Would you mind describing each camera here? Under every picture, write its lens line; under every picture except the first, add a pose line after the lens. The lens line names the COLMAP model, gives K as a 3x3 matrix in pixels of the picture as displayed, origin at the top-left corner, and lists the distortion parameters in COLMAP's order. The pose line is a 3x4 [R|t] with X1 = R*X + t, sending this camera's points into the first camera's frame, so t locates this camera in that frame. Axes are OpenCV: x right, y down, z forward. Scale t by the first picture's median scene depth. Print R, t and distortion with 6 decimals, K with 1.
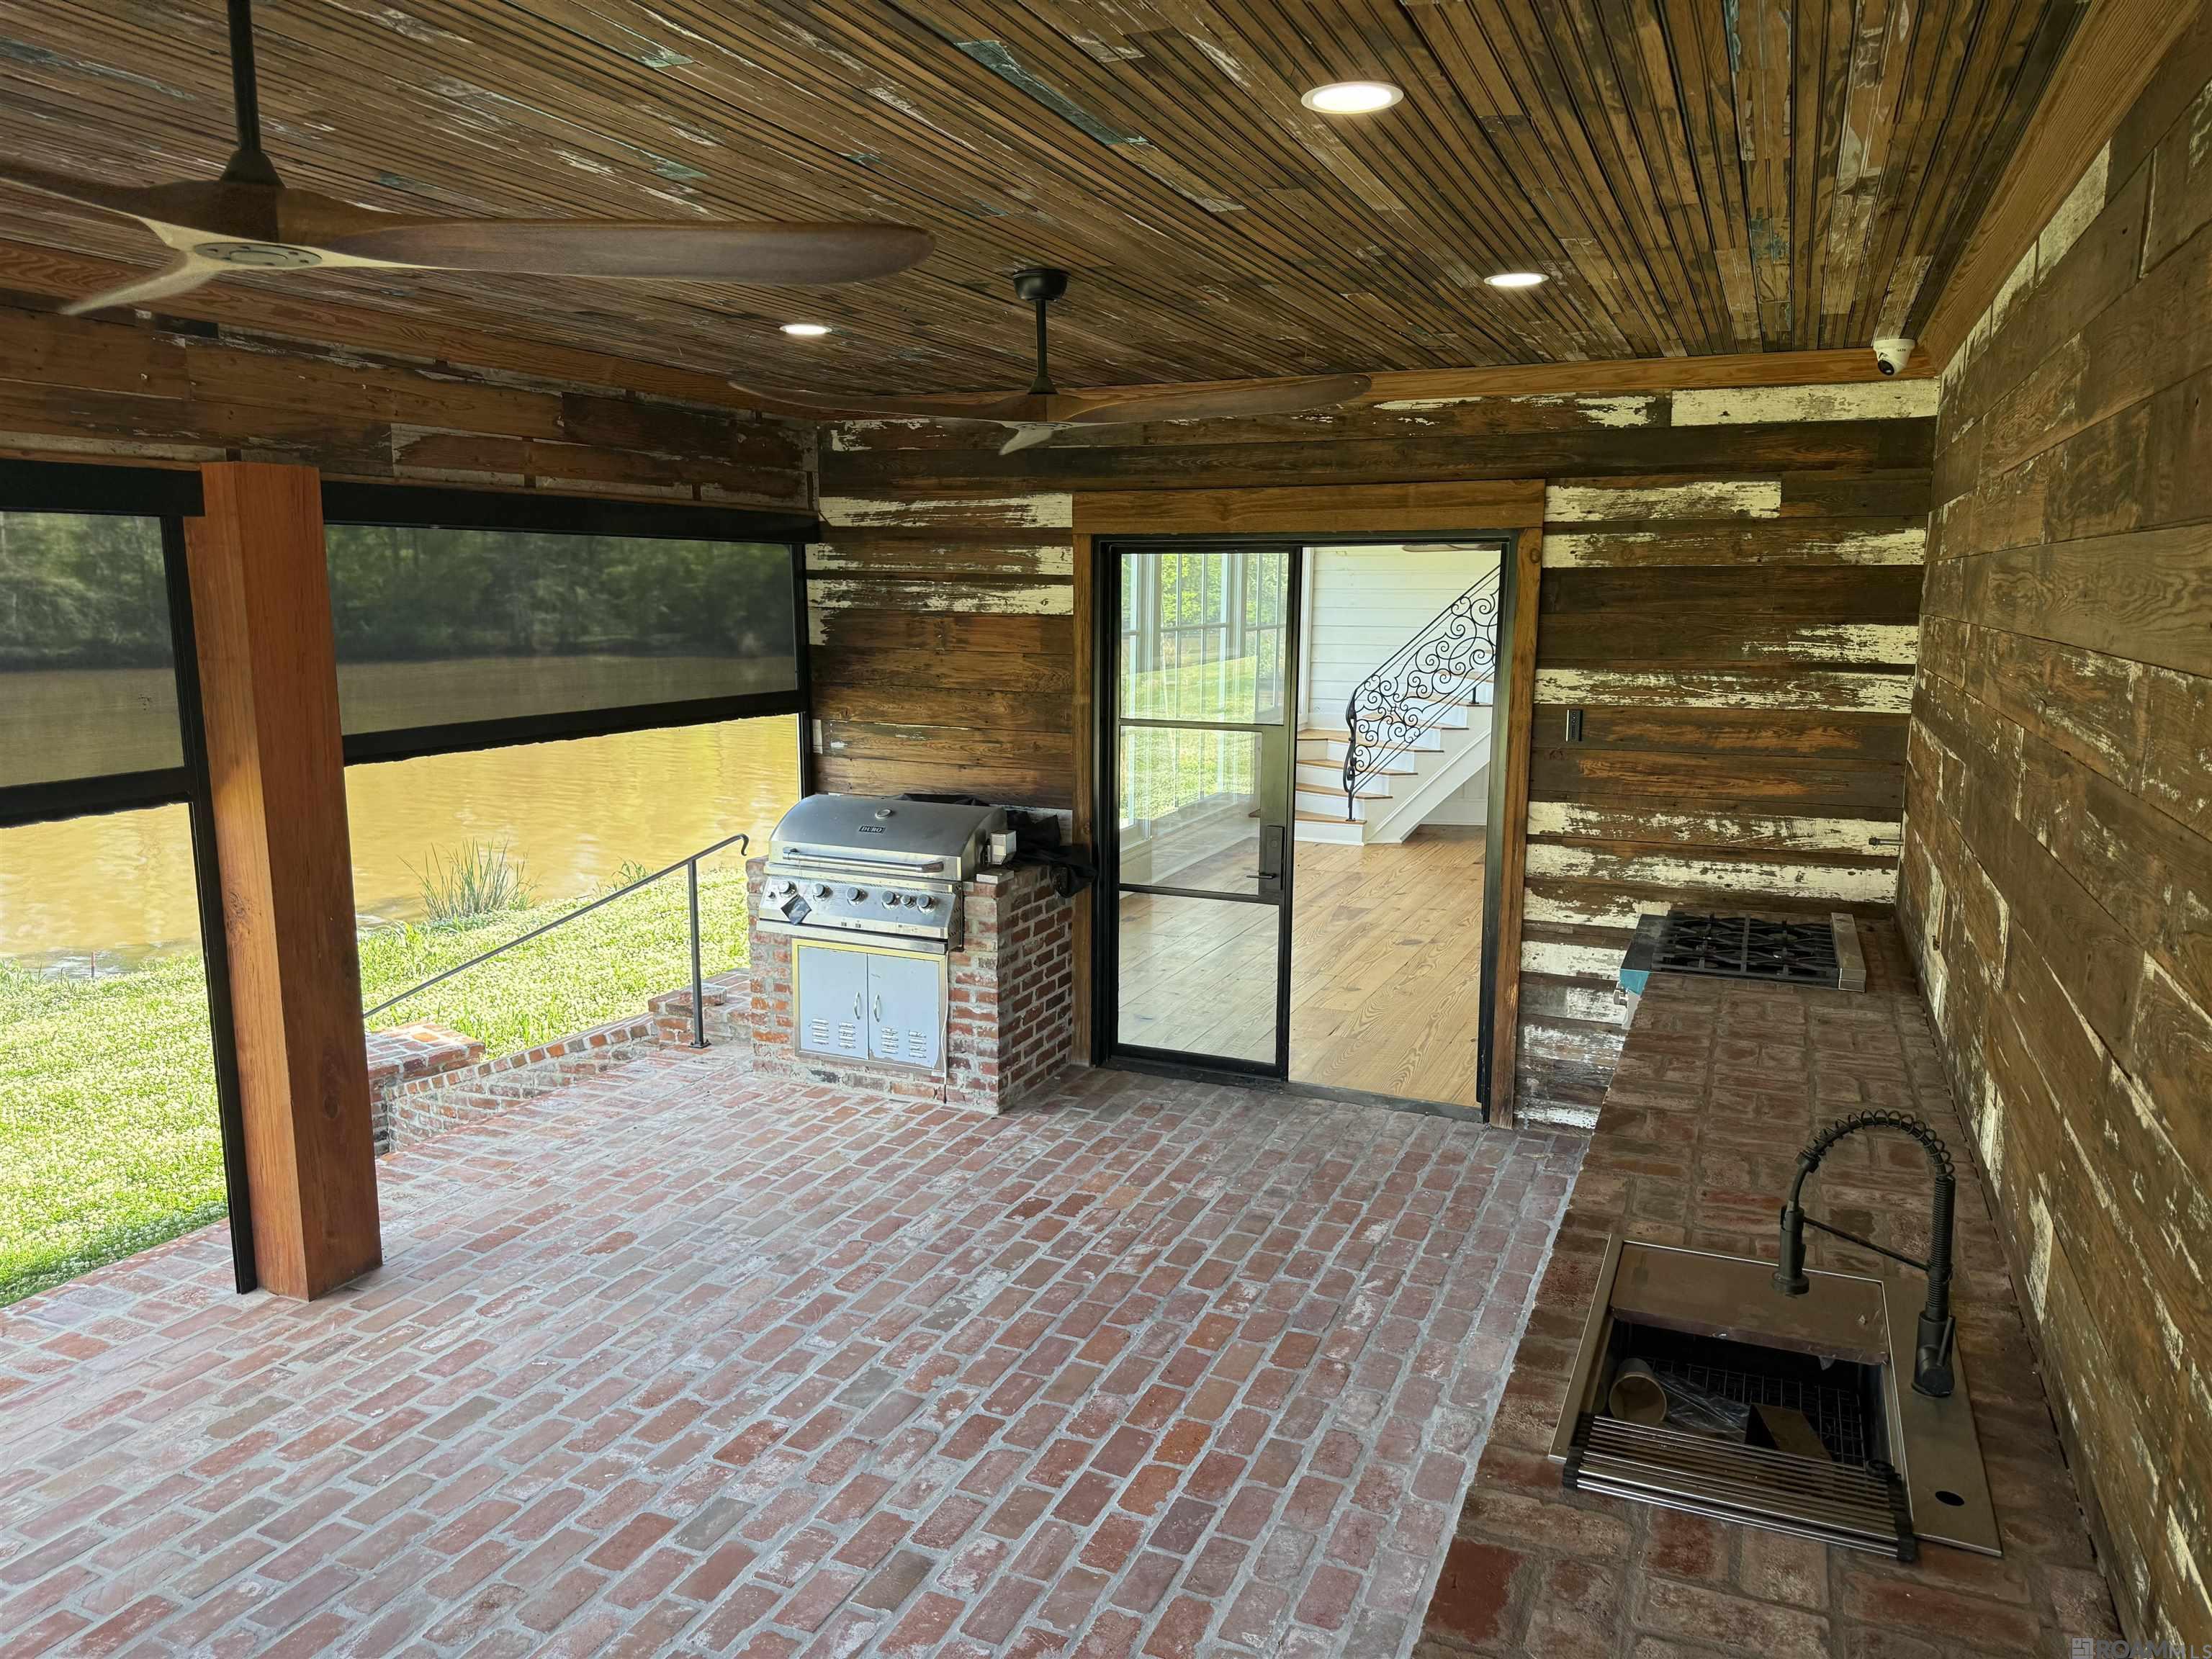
lens RADIAL K [[1538.2, 0, 1106.0], [0, 1538.2, 829.5], [0, 0, 1]] dist [0.191655, -0.408154]
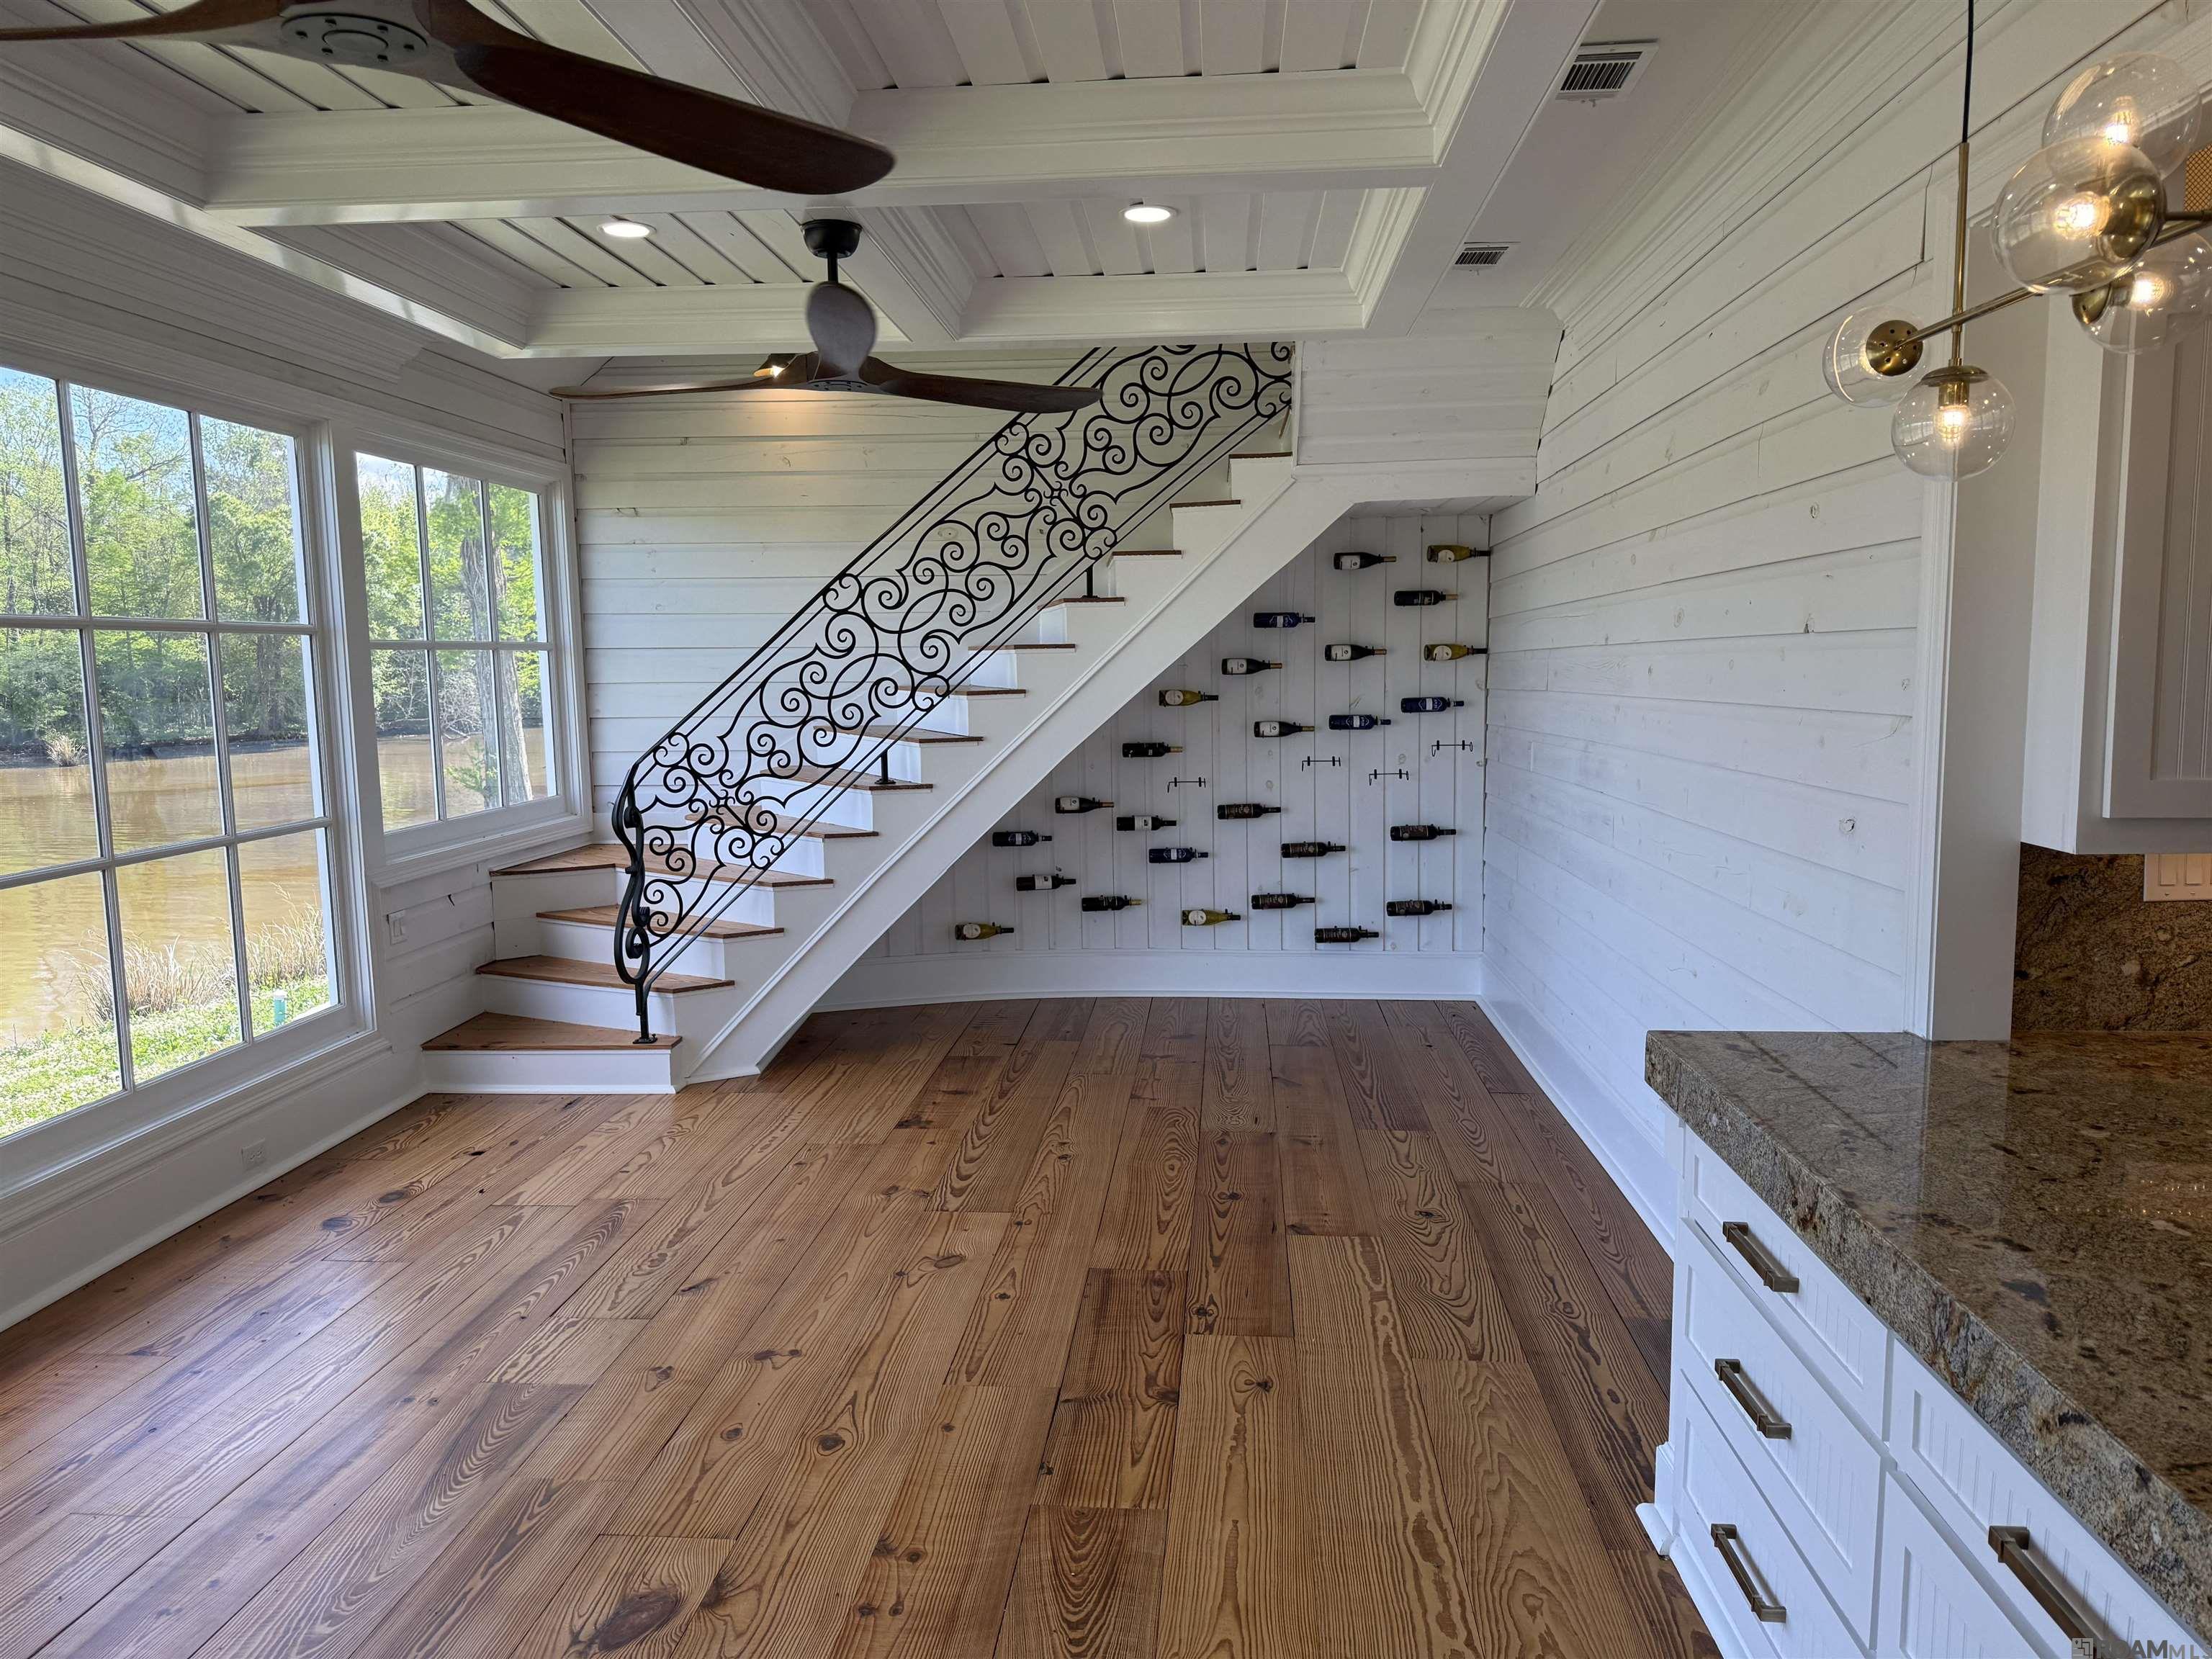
lens RADIAL K [[1541.2, 0, 1098.0], [0, 1541.2, 843.7], [0, 0, 1]] dist [0.085950, -0.129153]
pose [[0.946015, -0.061117, 0.318310, 0.286529], [0.074849, 0.996711, -0.031075, -0.082177], [-0.315363, 0.053222, 0.947477, 1.016519]]
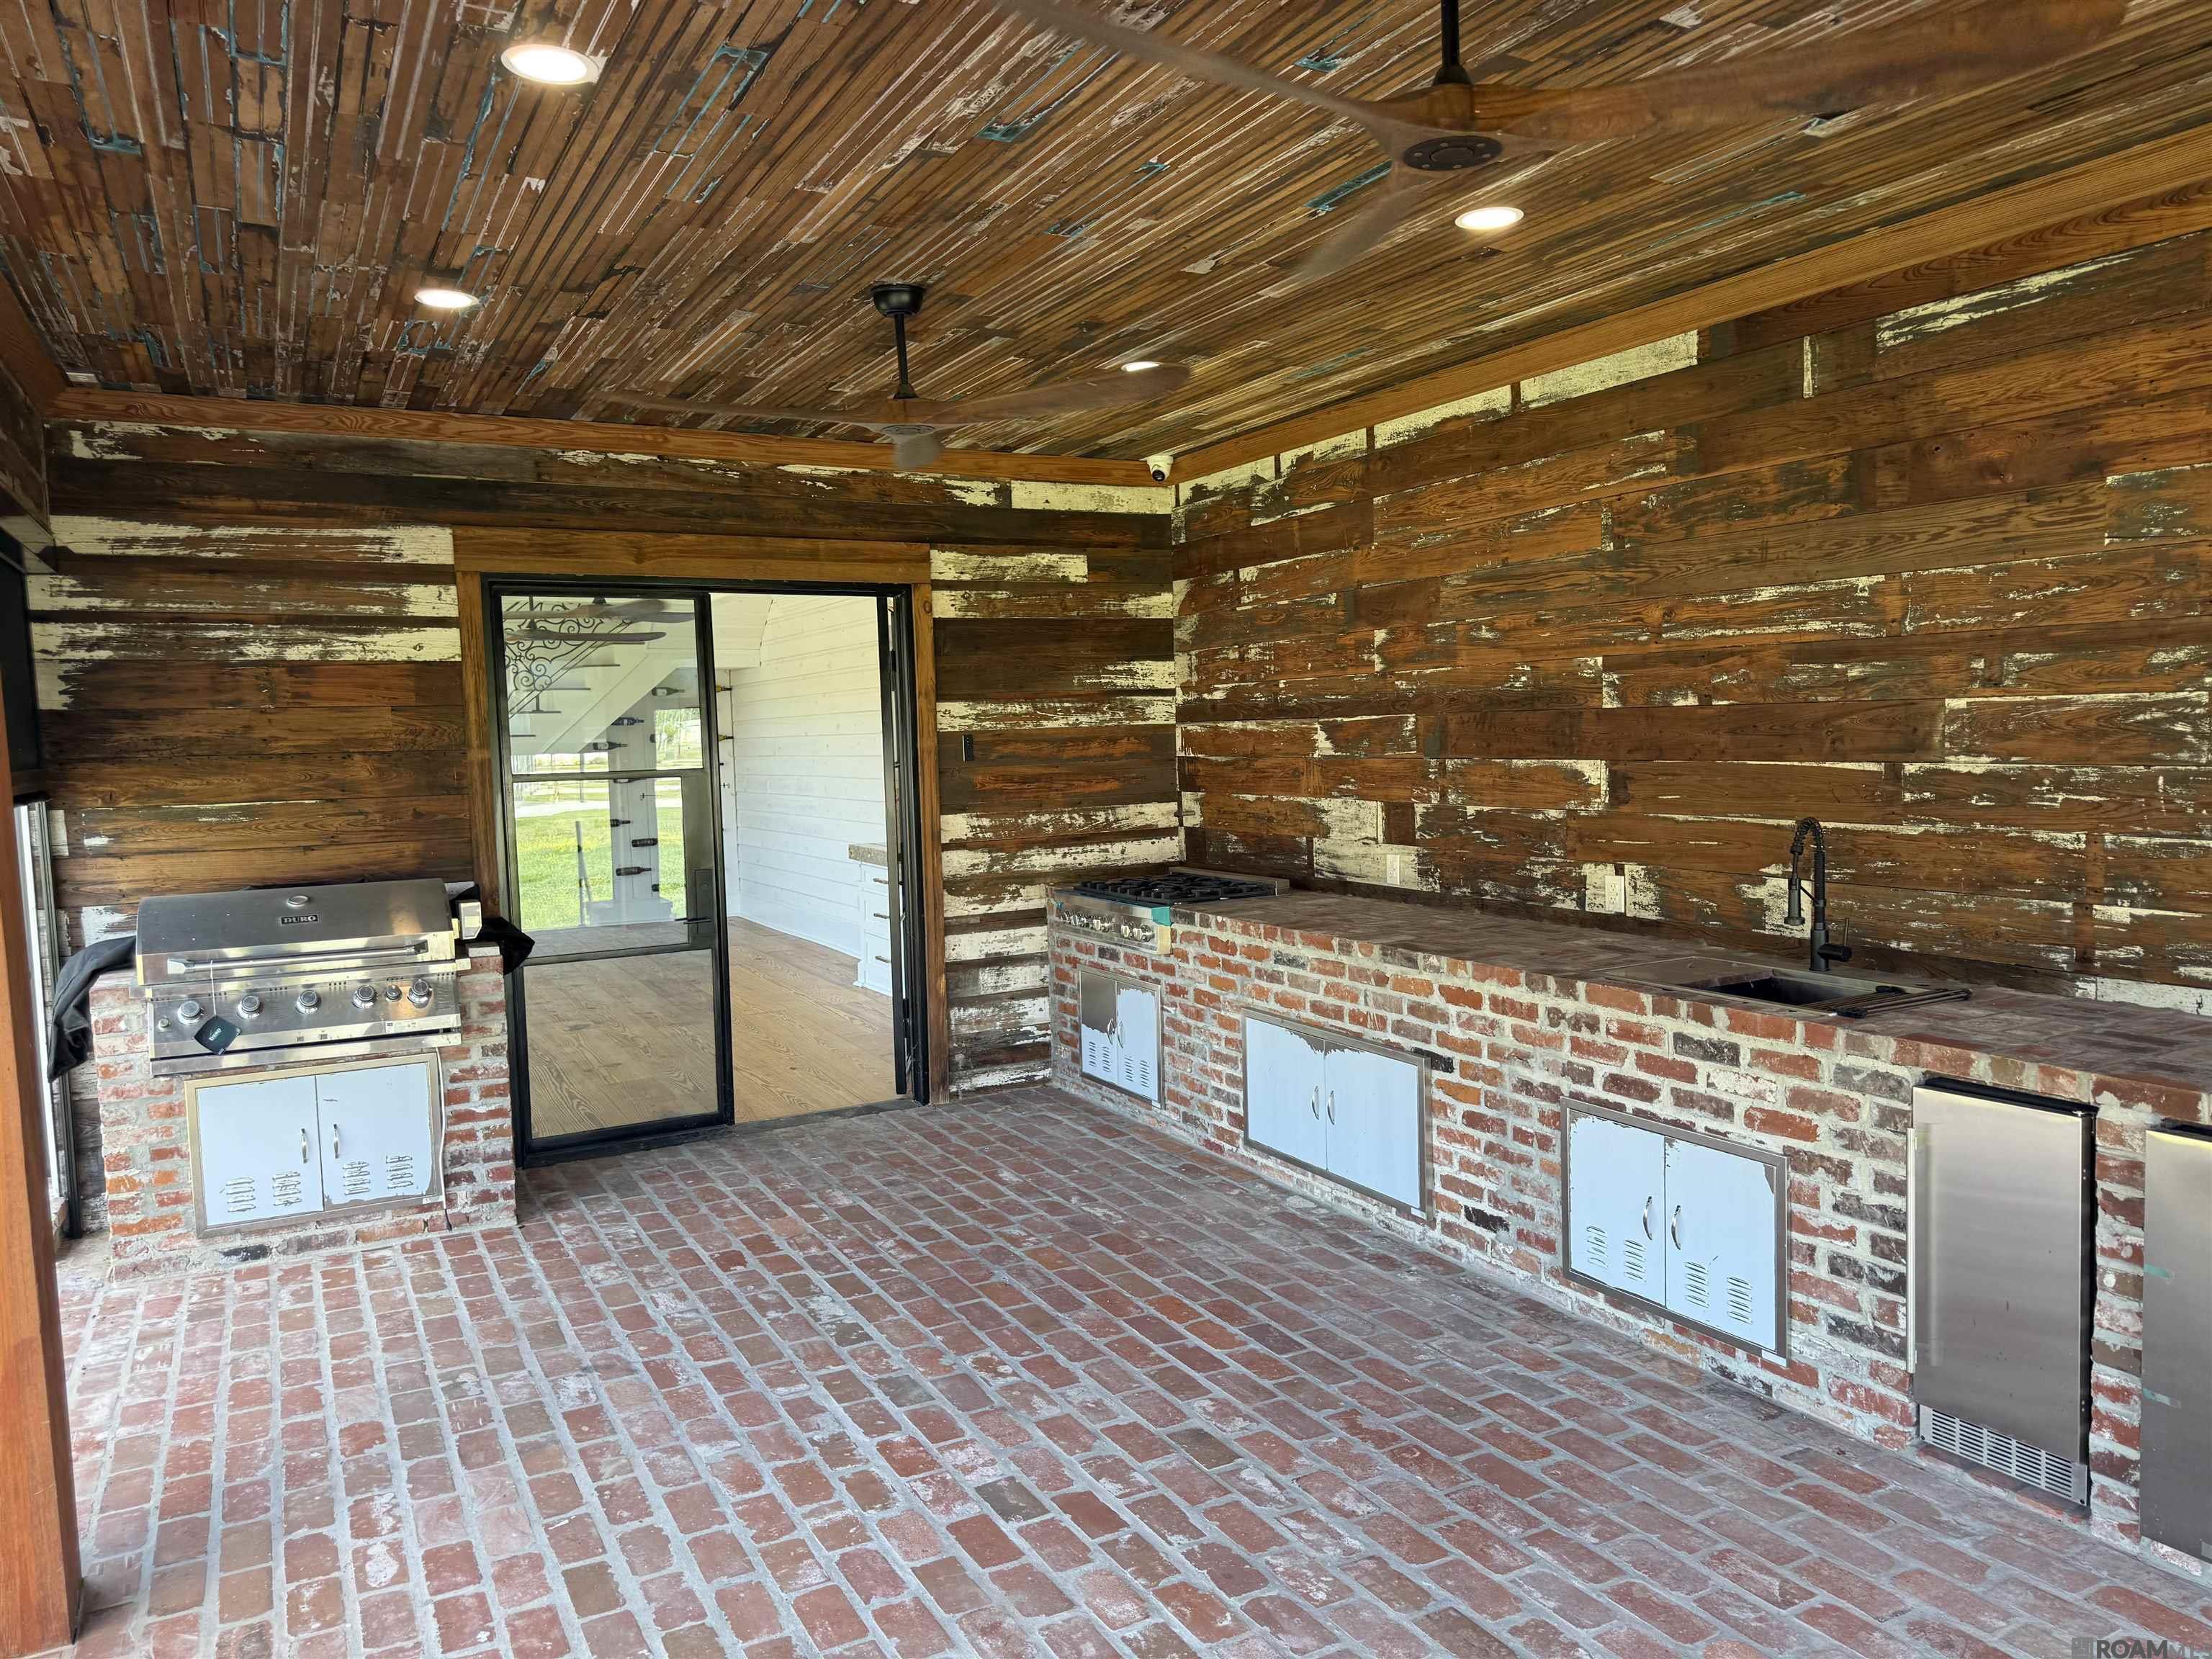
lens RADIAL K [[1541.2, 0, 1098.0], [0, 1541.2, 843.7], [0, 0, 1]] dist [0.085950, -0.129153]
pose [[0.617568, -0.082700, 0.782157, -0.540577], [0.154394, 0.987855, -0.017456, 0.040052], [-0.771215, 0.131540, 0.622836, 0.181348]]
